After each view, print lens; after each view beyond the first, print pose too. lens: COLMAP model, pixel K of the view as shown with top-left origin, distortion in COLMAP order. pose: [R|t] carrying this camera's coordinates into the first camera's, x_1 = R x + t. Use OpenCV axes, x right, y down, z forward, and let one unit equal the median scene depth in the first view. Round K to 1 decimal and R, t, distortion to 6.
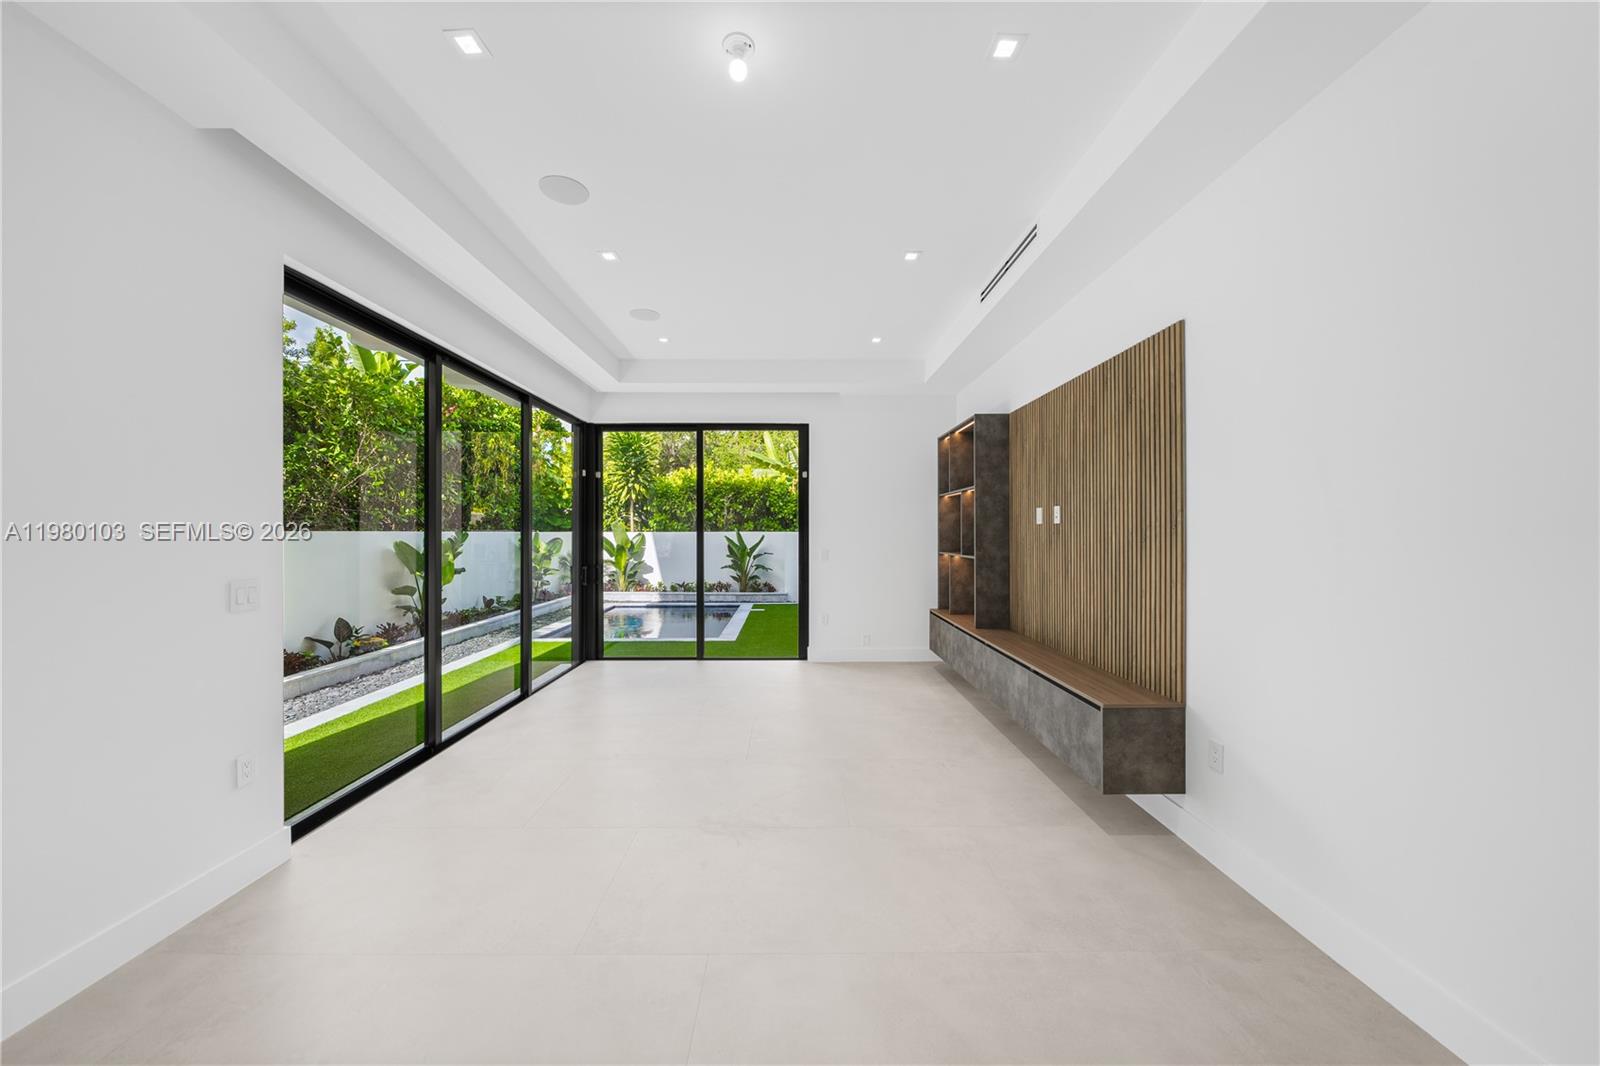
lens RADIAL K [[549.4, 0, 794.1], [0, 549.4, 533.0], [0, 0, 1]] dist [0.001547, 0.000160]
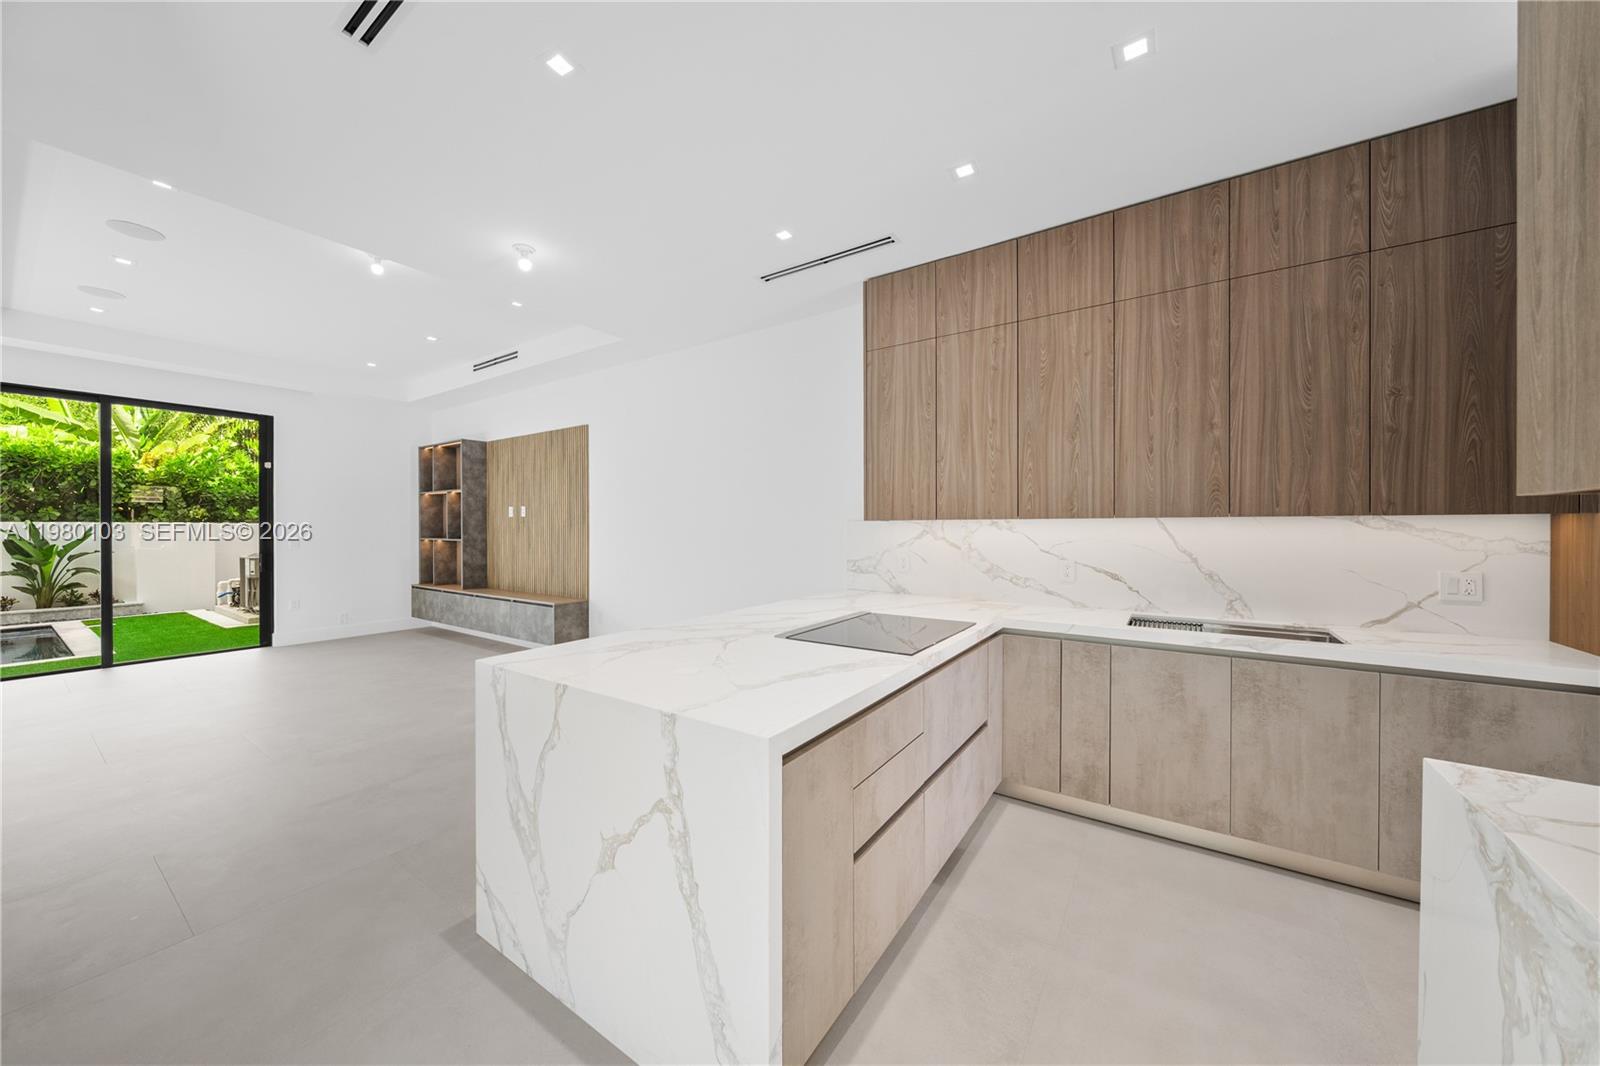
lens RADIAL K [[549.4, 0, 790.4], [0, 549.4, 534.3], [0, 0, 1]] dist [0.001547, 0.000160]
pose [[0.575182, -0.006402, 0.818000, -0.316644], [-0.001432, 0.999960, 0.008833, 0.015084], [-0.818024, -0.006252, 0.575150, -0.470787]]
